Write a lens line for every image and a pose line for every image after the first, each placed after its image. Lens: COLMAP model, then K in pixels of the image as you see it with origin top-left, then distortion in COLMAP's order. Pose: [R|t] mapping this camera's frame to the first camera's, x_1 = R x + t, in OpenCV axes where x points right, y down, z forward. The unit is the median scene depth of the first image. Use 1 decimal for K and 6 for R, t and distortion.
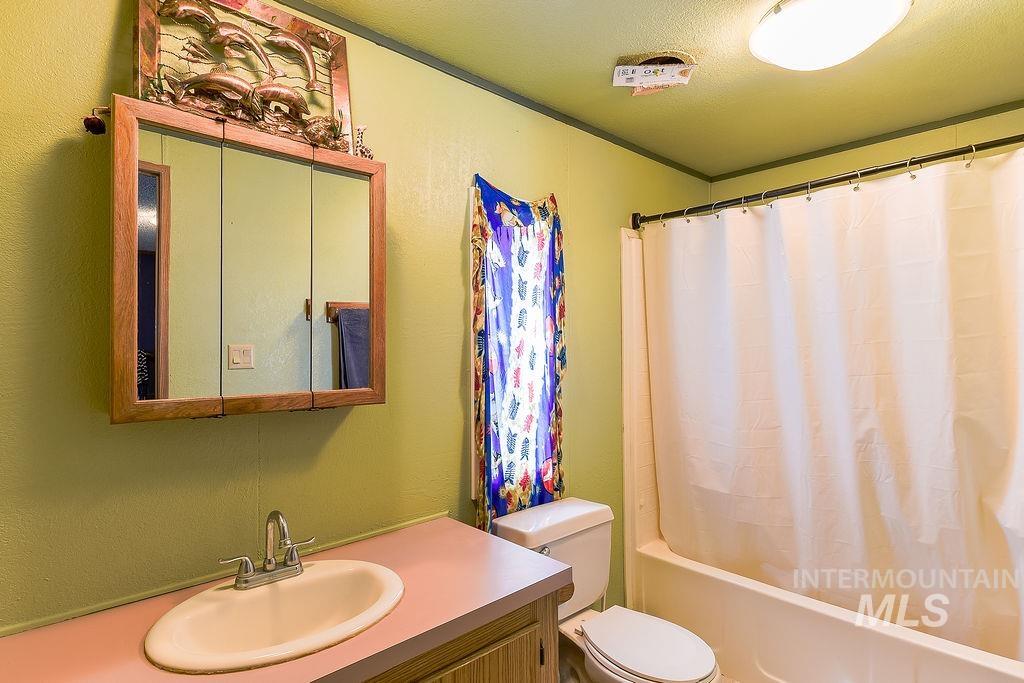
lens RADIAL K [[524.8, 0, 510.9], [0, 524.8, 343.2], [0, 0, 1]] dist [0.005020, -0.004830]
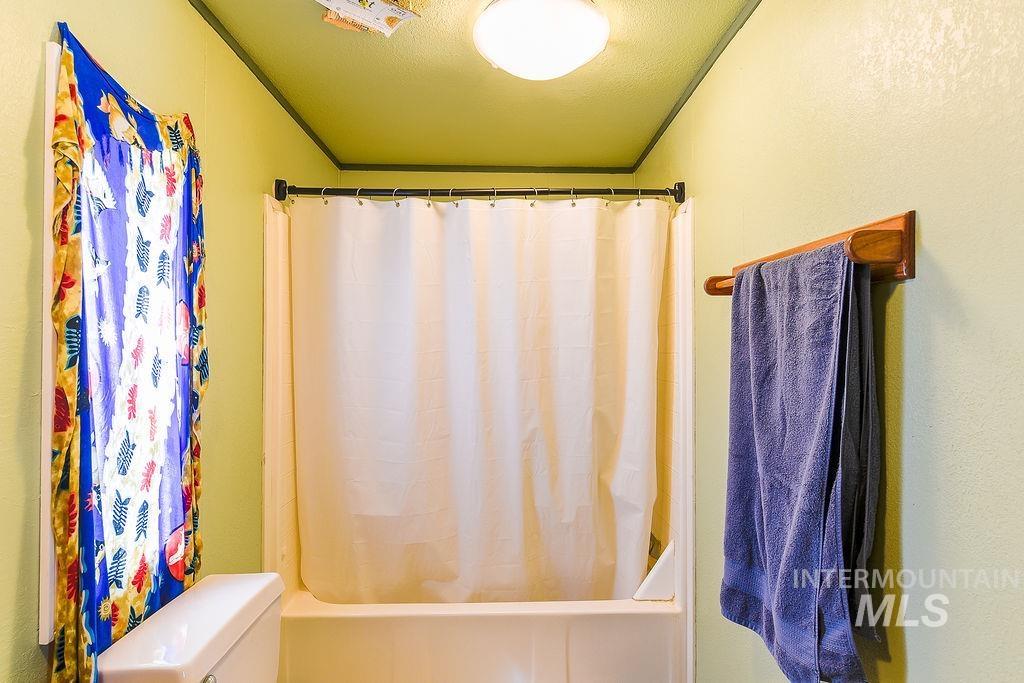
lens RADIAL K [[524.8, 0, 512.2], [0, 524.8, 344.6], [0, 0, 1]] dist [0.005020, -0.004830]
pose [[0.659565, 0.017049, 0.751454, -0.153200], [-0.010589, 0.999854, -0.013390, 0.004901], [-0.751573, 0.000875, 0.659650, 0.298535]]
